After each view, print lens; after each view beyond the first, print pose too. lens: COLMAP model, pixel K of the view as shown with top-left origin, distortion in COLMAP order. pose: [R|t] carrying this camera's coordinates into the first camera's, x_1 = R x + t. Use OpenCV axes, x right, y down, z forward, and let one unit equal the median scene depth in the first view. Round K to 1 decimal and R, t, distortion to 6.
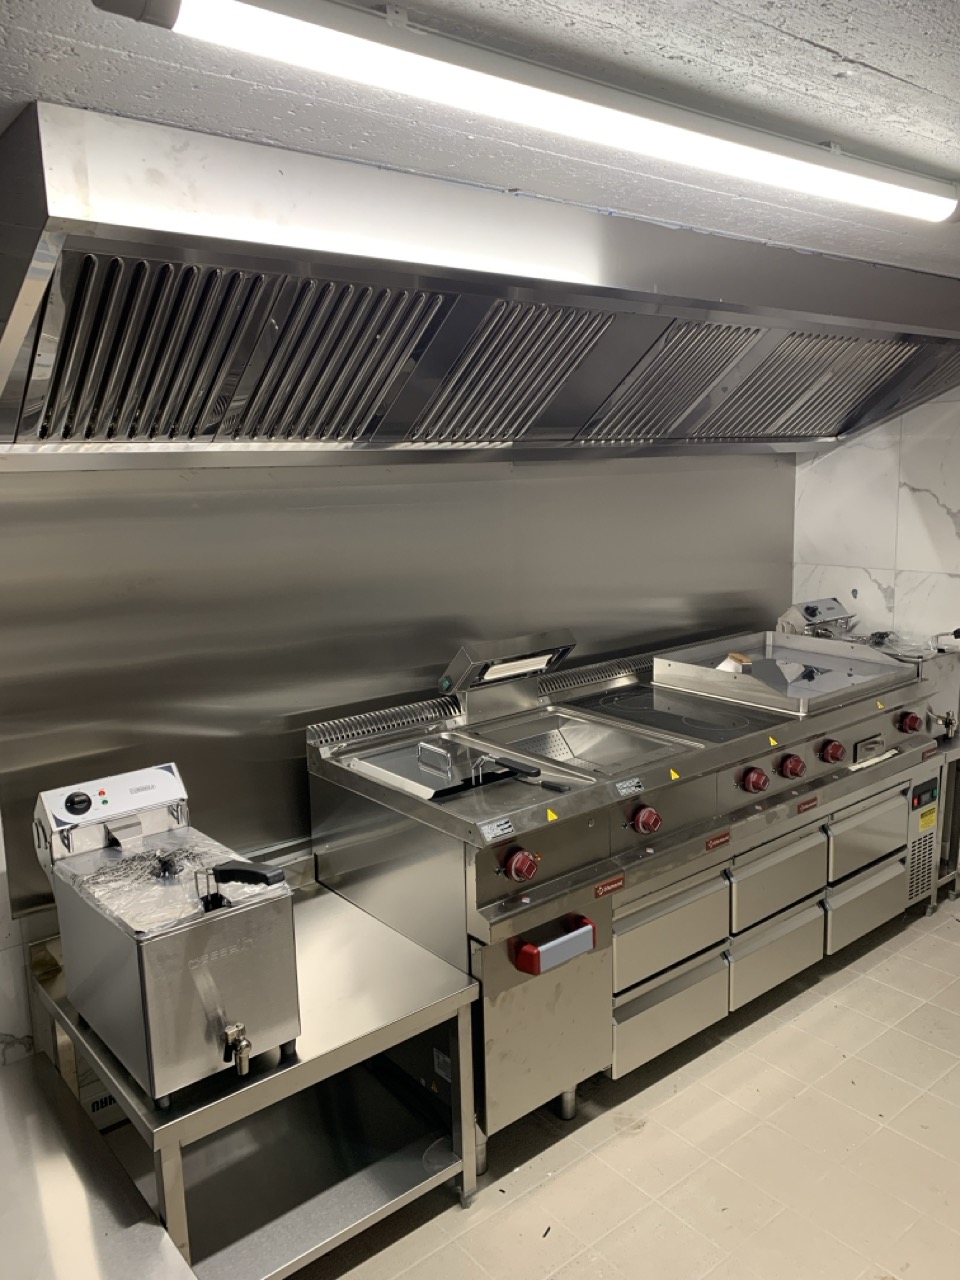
lens RADIAL K [[953.6, 0, 480.0], [0, 953.6, 640.0], [0, 0, 1]] dist [-0.010373, -0.005804]
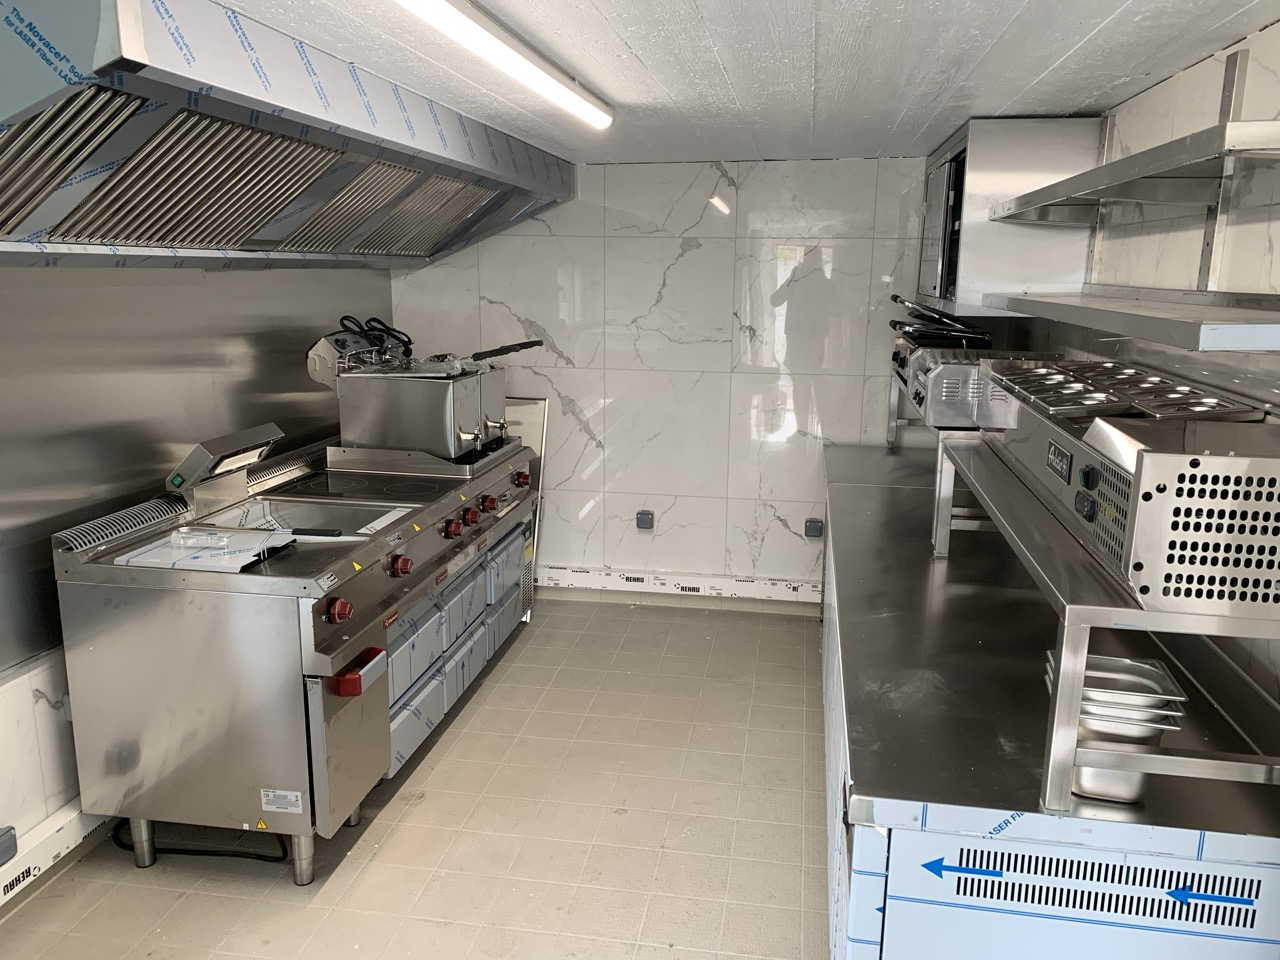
lens RADIAL K [[967.7, 0, 640.0], [0, 967.7, 480.0], [0, 0, 1]] dist [0.003684, -0.037848]
pose [[0.755573, -0.103509, 0.646834, -0.394319], [0.082152, 0.994614, 0.063199, 0.020629], [-0.649892, 0.005387, 0.760007, -0.173340]]
